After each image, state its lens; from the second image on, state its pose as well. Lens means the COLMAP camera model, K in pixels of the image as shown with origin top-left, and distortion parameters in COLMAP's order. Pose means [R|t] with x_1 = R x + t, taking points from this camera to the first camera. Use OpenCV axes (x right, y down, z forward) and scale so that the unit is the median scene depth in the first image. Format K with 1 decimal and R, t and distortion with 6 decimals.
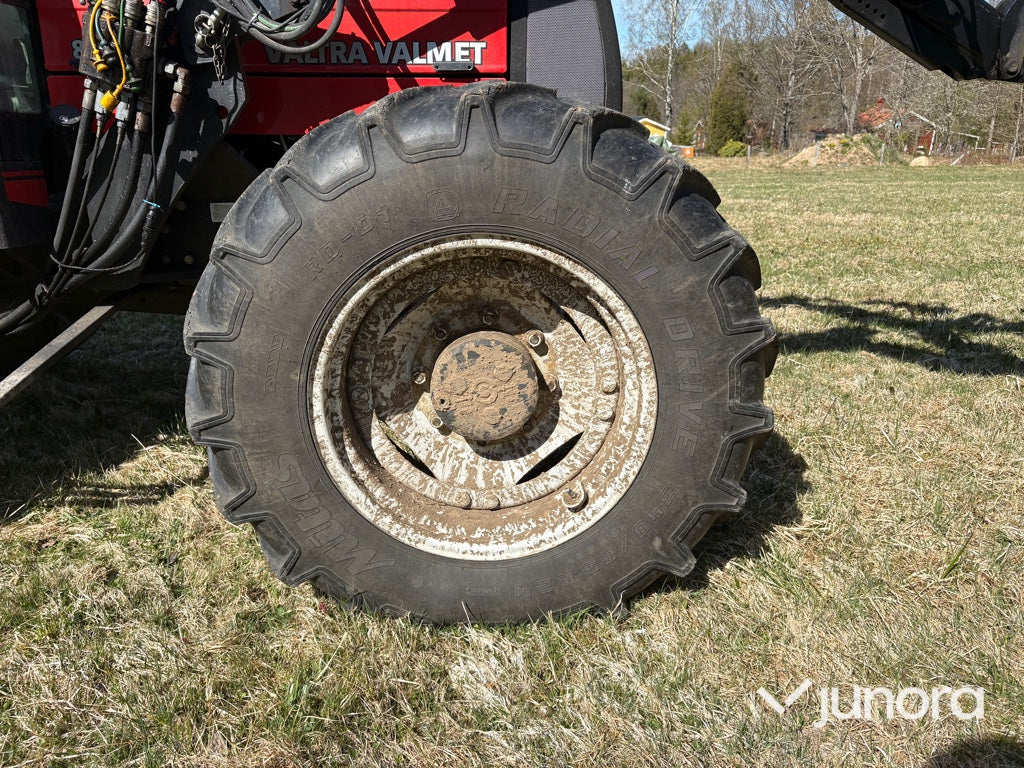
lens RADIAL K [[776.1, 0, 509.4], [0, 776.1, 382.8], [0, 0, 1]] dist [0.048978, -0.037035]
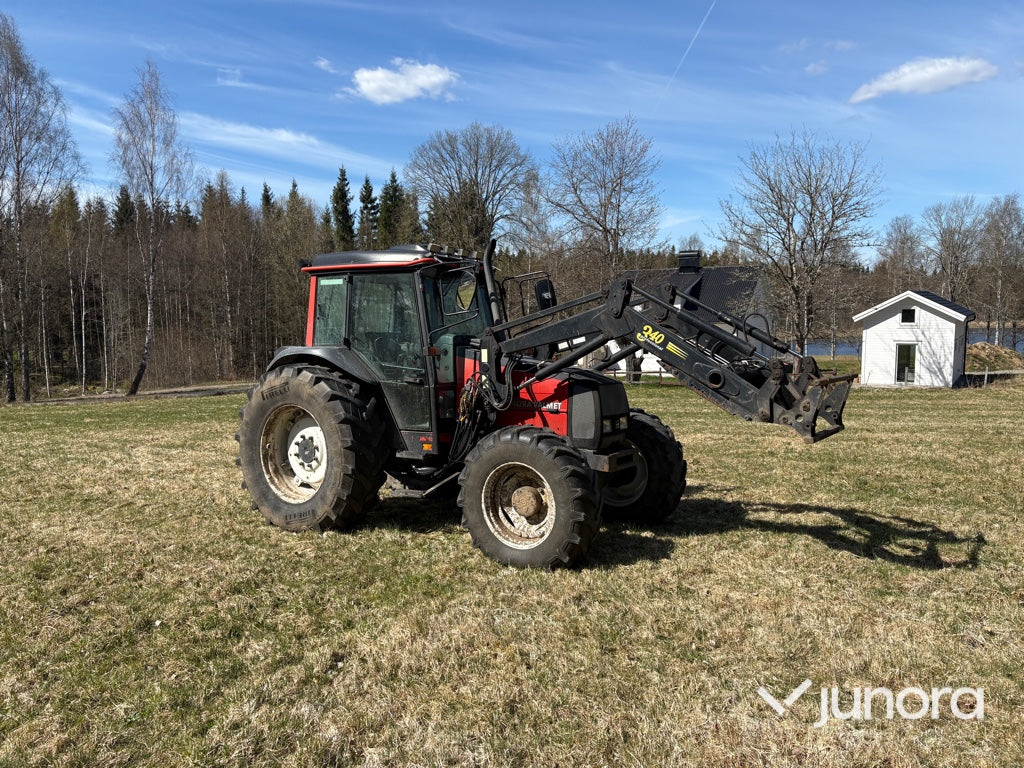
lens RADIAL K [[783.7, 0, 488.9], [0, 783.7, 409.0], [0, 0, 1]] dist [0.019996, -0.024752]
pose [[0.825252, 0.038300, -0.563465, 0.679654], [-0.159800, 0.972762, -0.167921, 0.081669], [0.541686, 0.228619, 0.808894, -0.786691]]
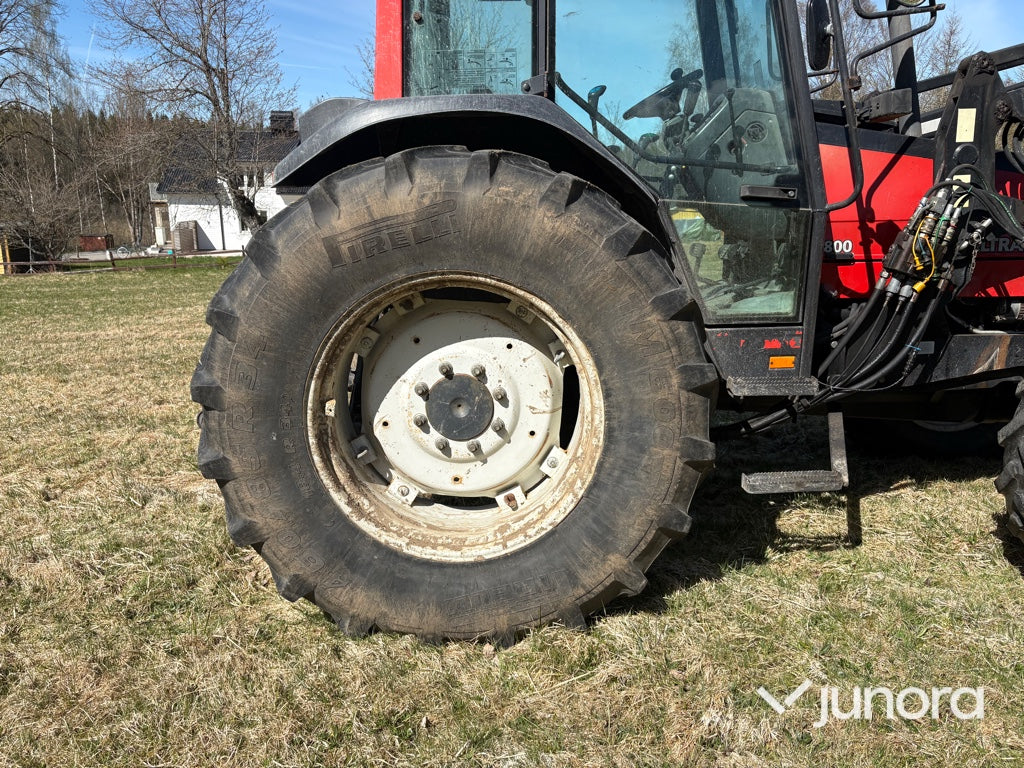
lens RADIAL K [[776.1, 0, 522.5], [0, 776.1, 397.7], [0, 0, 1]] dist [0.048978, -0.037035]
pose [[0.999870, -0.015954, -0.002373, -0.500158], [0.015720, 0.996825, -0.078050, -0.008887], [0.003611, 0.078003, 0.996947, -0.221537]]
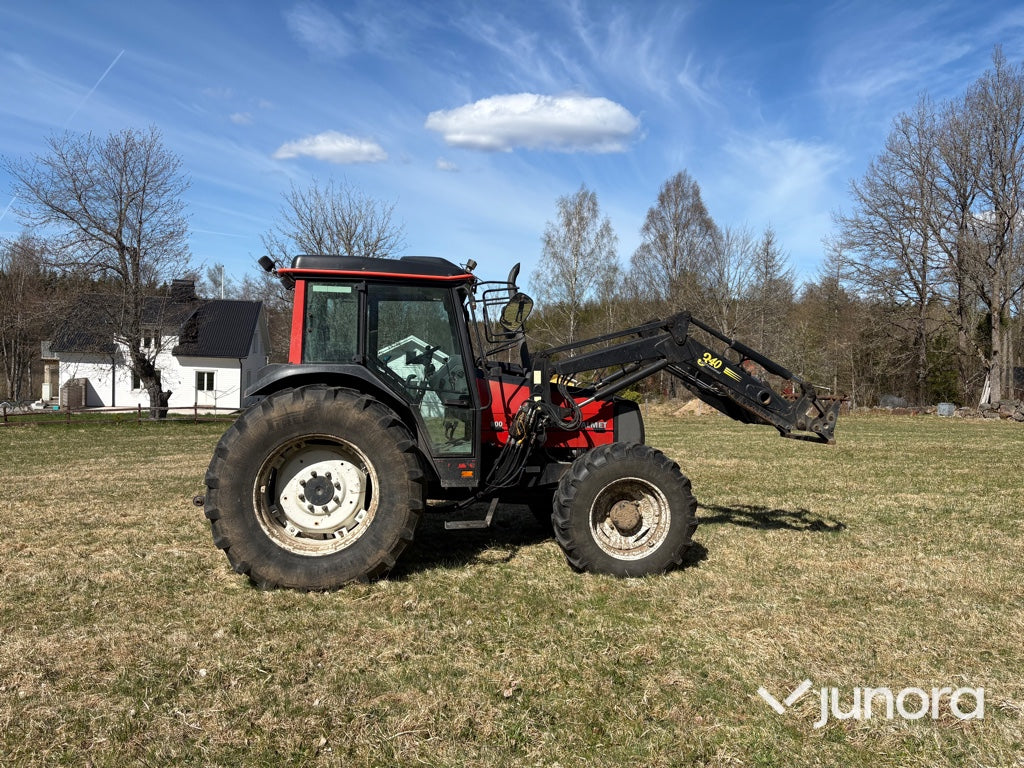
lens RADIAL K [[776.1, 0, 506.5], [0, 776.1, 410.0], [0, 0, 1]] dist [0.048978, -0.037035]
pose [[0.993226, 0.001397, 0.116188, -0.384395], [0.029152, 0.964952, -0.260801, 0.176749], [-0.112480, 0.262421, 0.958375, -1.000813]]
